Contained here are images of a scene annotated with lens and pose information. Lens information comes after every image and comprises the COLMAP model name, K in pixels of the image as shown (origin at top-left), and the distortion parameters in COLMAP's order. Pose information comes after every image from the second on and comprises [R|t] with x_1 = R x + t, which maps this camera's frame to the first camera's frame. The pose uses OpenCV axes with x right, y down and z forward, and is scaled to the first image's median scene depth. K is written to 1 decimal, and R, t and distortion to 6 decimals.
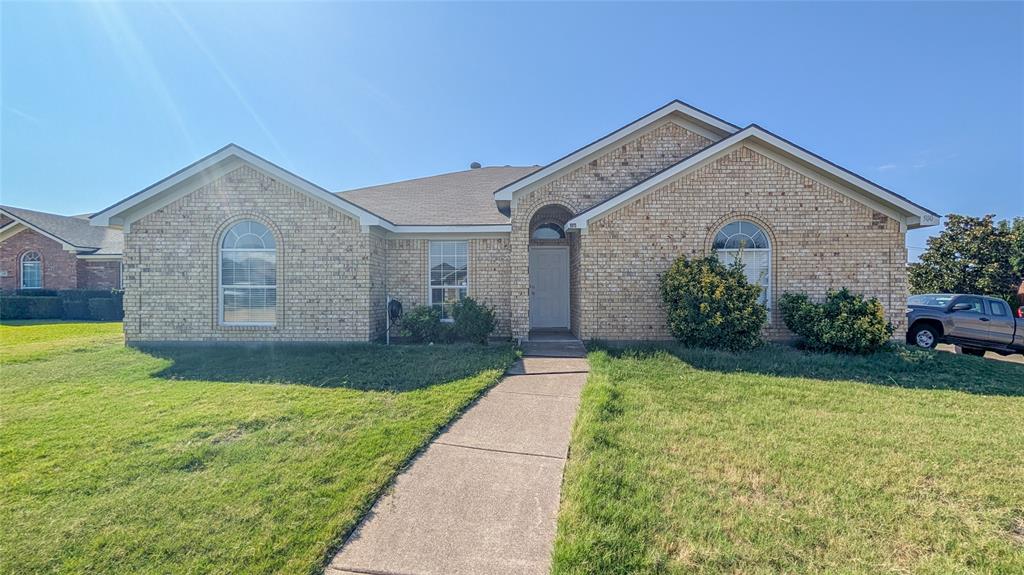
lens RADIAL K [[399.3, 0, 511.6], [0, 399.3, 292.4], [0, 0, 1]] dist [-0.000331, 0.000324]
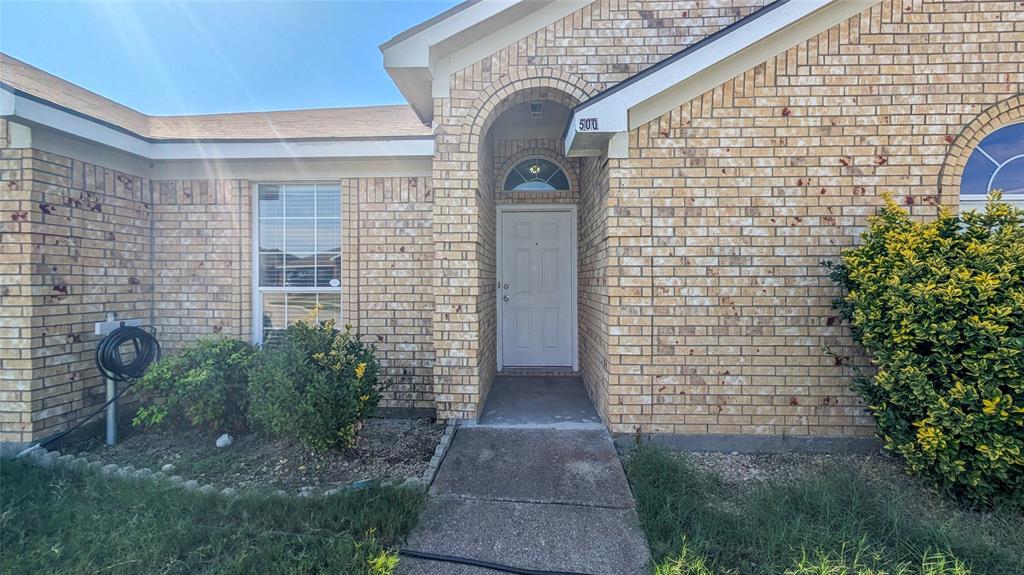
lens RADIAL K [[399.3, 0, 513.5], [0, 399.3, 280.9], [0, 0, 1]] dist [-0.000331, 0.000324]
pose [[0.999970, 0.001677, -0.007505, 0.086142], [-0.001675, 0.999999, 0.000173, -0.026439], [0.007506, -0.000161, 0.999972, 0.619020]]
